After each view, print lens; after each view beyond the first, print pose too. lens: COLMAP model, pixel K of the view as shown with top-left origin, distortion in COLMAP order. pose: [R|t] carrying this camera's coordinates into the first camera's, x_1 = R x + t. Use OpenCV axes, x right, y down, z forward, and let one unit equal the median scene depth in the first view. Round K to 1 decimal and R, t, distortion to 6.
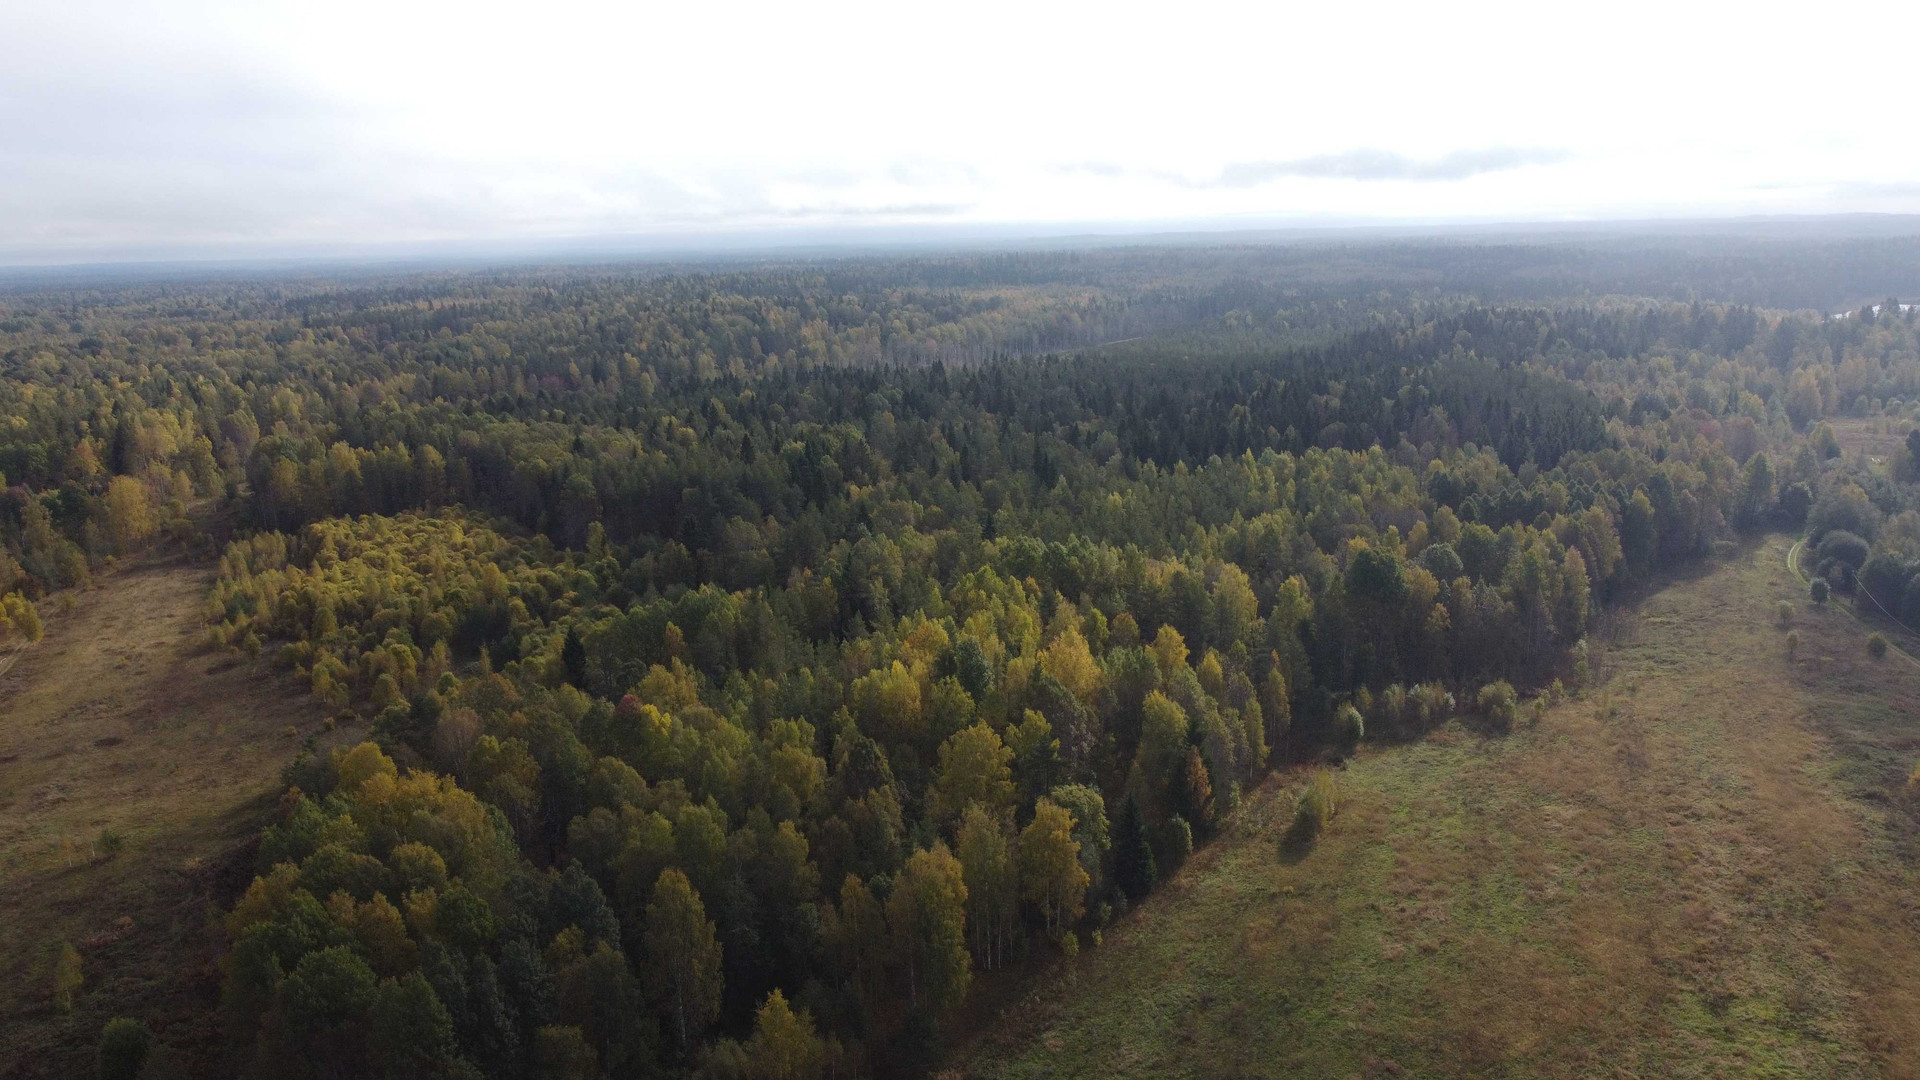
lens RADIAL K [[1455.6, 0, 946.4], [0, 1455.6, 525.5], [0, 0, 1]] dist [-0.001067, -0.001968]
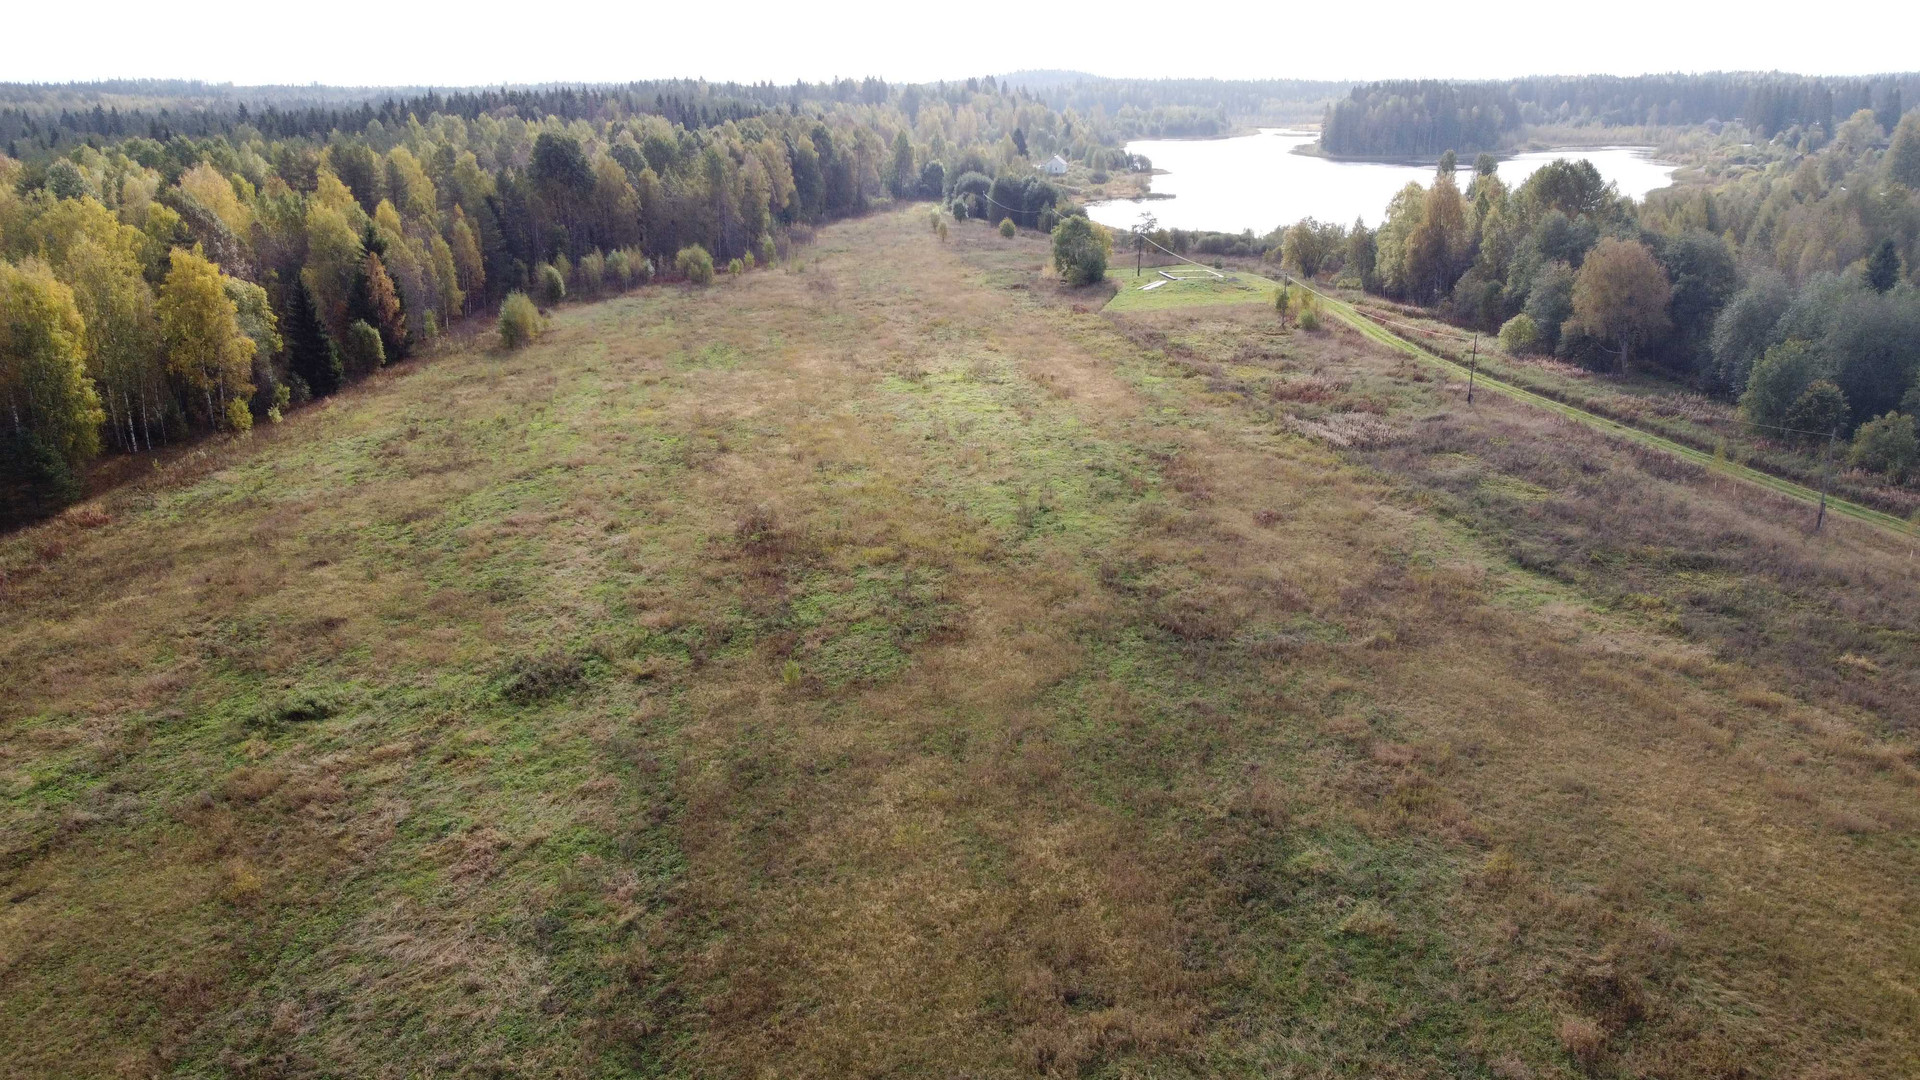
lens RADIAL K [[1455.6, 0, 953.0], [0, 1455.6, 546.7], [0, 0, 1]] dist [-0.001067, -0.001968]
pose [[0.853539, -0.130380, 0.504452, 0.001898], [0.084175, 0.989972, 0.113442, 0.228923], [-0.514184, -0.054364, 0.855955, 0.048774]]
